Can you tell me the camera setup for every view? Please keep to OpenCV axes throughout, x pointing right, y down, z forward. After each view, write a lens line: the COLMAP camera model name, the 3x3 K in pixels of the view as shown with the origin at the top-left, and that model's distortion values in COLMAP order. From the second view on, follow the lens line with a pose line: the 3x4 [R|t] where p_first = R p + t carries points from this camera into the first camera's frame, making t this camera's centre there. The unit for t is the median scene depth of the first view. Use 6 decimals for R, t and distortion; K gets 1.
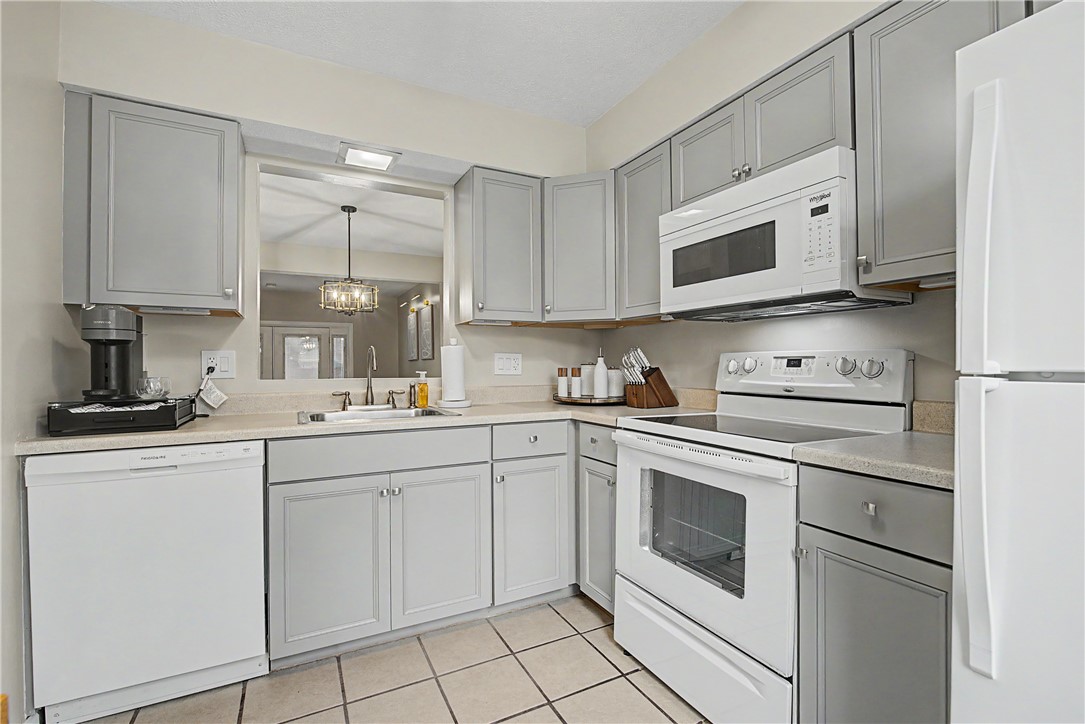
lens RADIAL K [[485.4, 0, 542.5], [0, 485.4, 362.0], [0, 0, 1]] dist [-0.004779, -0.000025]
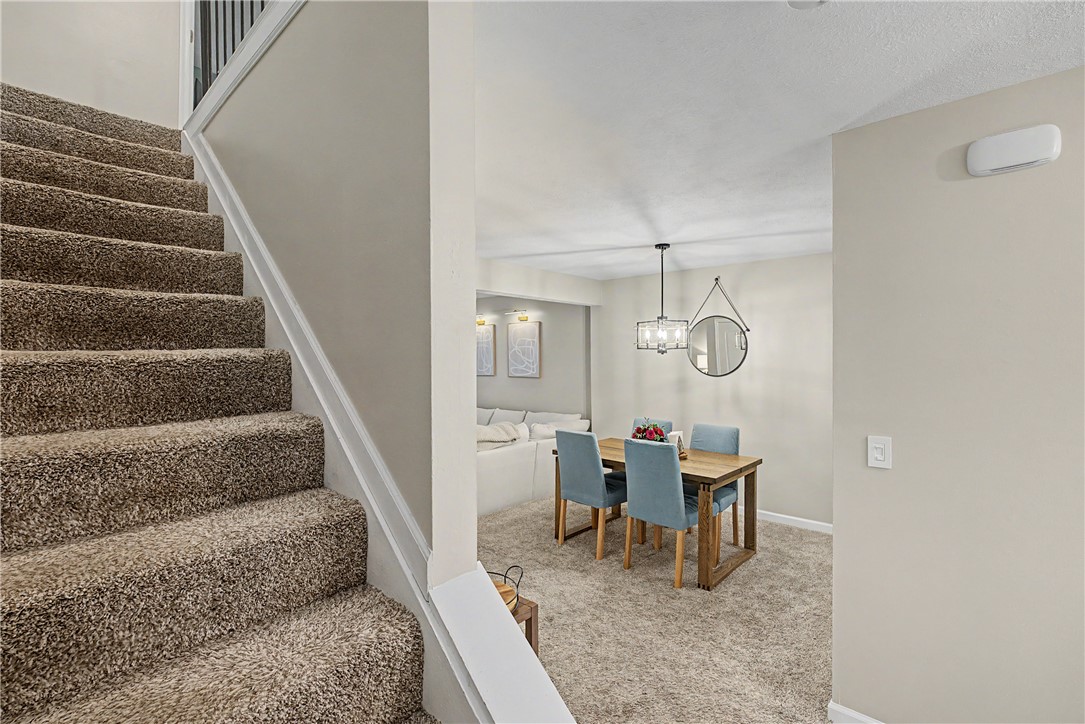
lens RADIAL K [[485.4, 0, 542.5], [0, 485.4, 362.0], [0, 0, 1]] dist [-0.004779, -0.000025]
pose [[0.938683, 0.002218, 0.344774, -2.087002], [-0.008185, 0.999841, 0.015853, -0.203133], [-0.344684, -0.017704, 0.938552, 0.306363]]
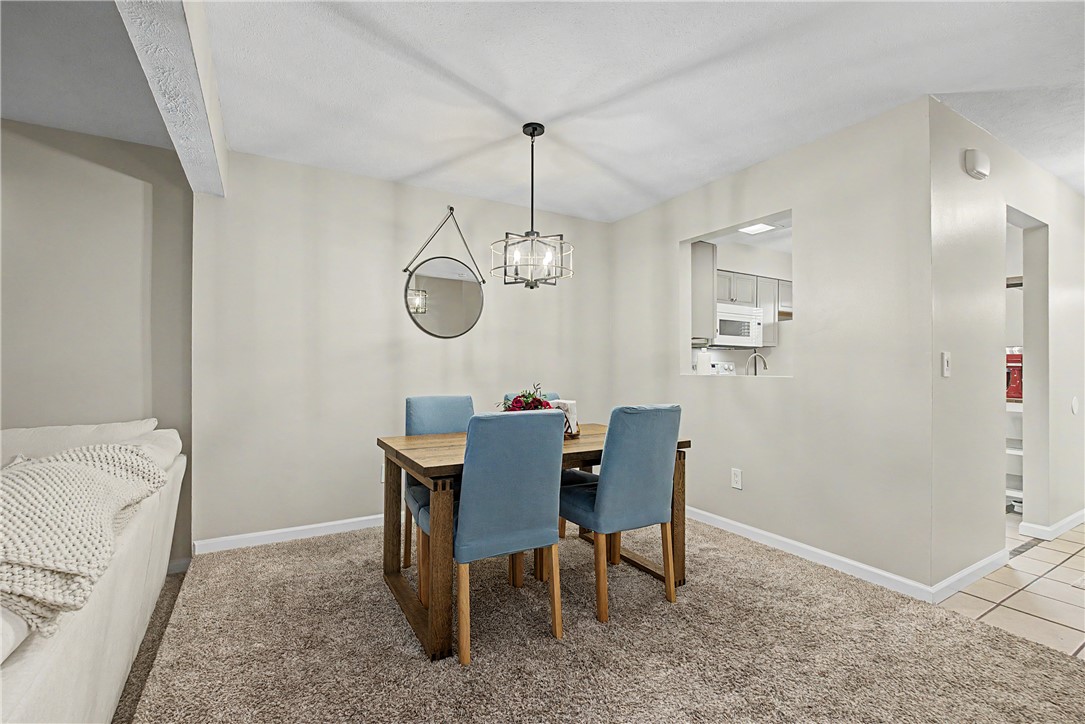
lens RADIAL K [[485.4, 0, 542.5], [0, 485.4, 362.0], [0, 0, 1]] dist [-0.004779, -0.000025]
pose [[-0.061250, 0.007690, 0.998093, -2.288899], [-0.012623, 0.999884, -0.008479, 0.019660], [-0.998043, -0.013118, -0.061146, 2.191211]]
